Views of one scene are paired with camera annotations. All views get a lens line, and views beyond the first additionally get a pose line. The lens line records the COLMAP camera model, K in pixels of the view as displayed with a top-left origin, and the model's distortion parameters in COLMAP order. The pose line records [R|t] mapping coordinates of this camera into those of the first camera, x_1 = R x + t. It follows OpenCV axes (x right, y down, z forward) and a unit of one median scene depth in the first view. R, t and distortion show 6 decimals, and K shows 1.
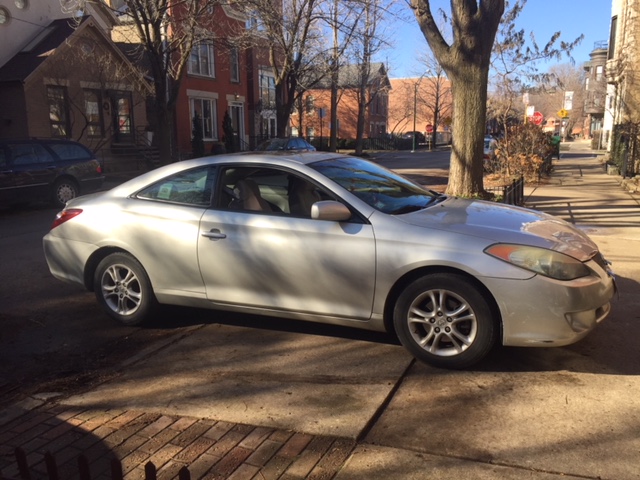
lens RADIAL K [[543.4, 0, 318.5], [0, 543.4, 240.2], [0, 0, 1]] dist [0.012502, -0.003059]
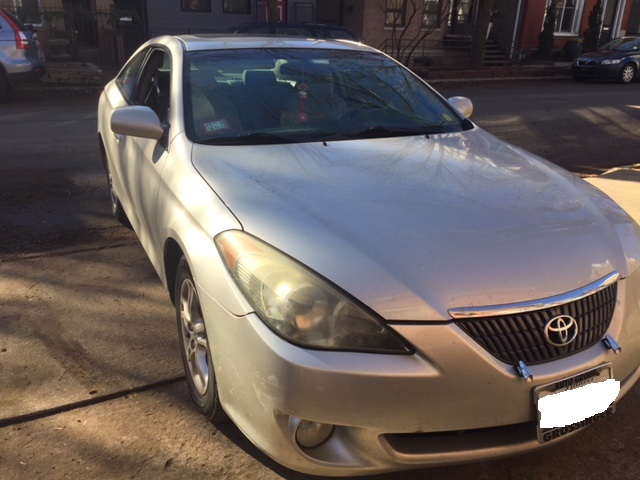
lens RADIAL K [[543.4, 0, 320.3], [0, 543.4, 241.4], [0, 0, 1]] dist [0.012502, -0.003059]
pose [[0.776216, 0.257292, -0.575578, 0.657647], [-0.149635, 0.962035, 0.228249, -0.104711], [0.612453, -0.091044, 0.785247, 0.631686]]
